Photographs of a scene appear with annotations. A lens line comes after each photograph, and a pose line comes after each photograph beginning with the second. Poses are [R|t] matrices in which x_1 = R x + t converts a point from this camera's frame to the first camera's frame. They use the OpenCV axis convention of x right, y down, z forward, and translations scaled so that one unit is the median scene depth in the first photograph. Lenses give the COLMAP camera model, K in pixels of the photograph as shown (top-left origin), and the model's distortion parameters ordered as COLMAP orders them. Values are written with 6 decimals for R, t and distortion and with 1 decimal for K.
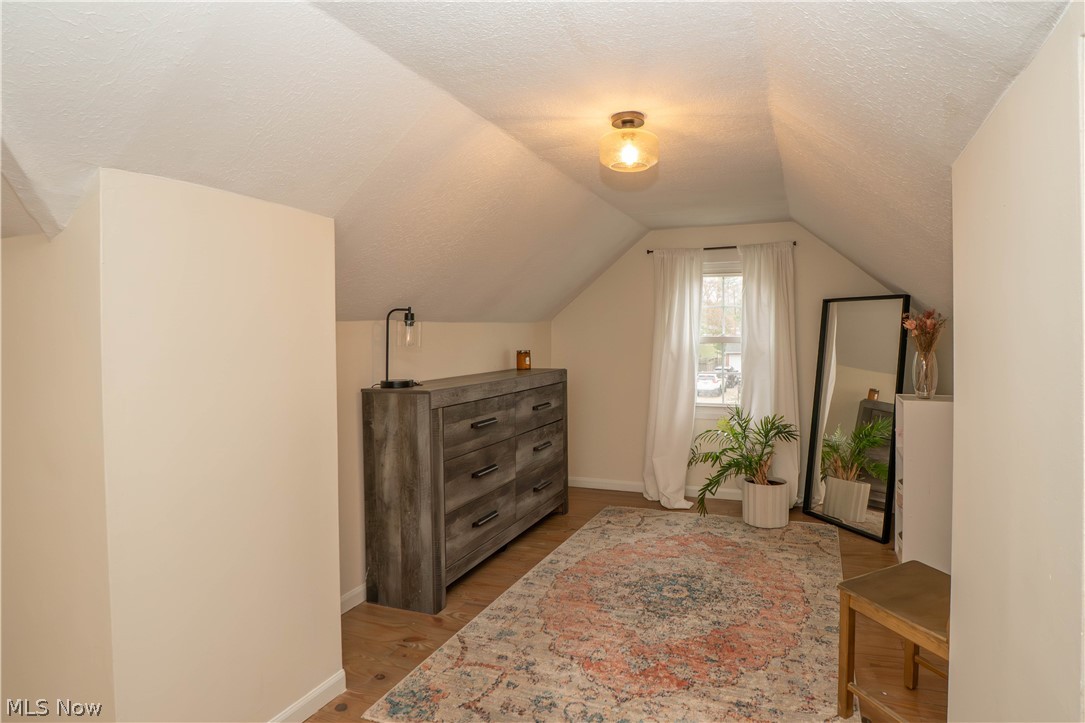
lens RADIAL K [[546.5, 0, 542.5], [0, 546.5, 361.5], [0, 0, 1]] dist [0.000513, 0.000167]
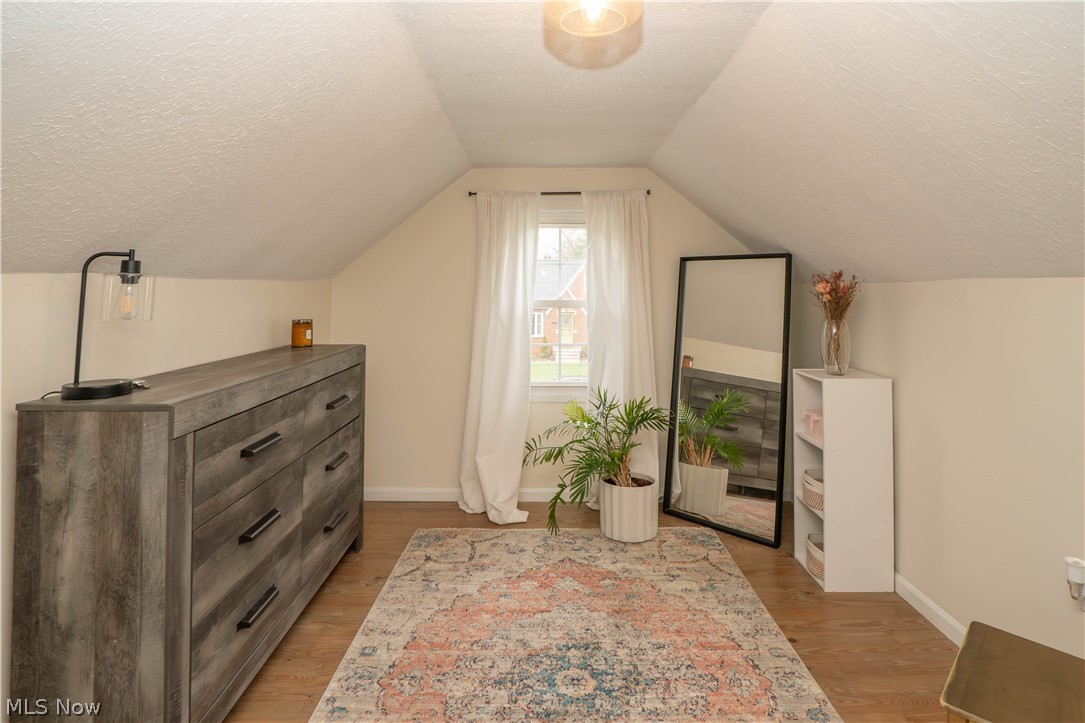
lens RADIAL K [[625.4, 0, 543.0], [0, 625.4, 261.4], [0, 0, 1]] dist [-0.016321, 0.001346]
pose [[0.929808, 0.022135, 0.367378, -0.070299], [0.016441, 0.994695, -0.101544, -0.013504], [-0.367677, 0.100457, 0.924512, 0.213855]]
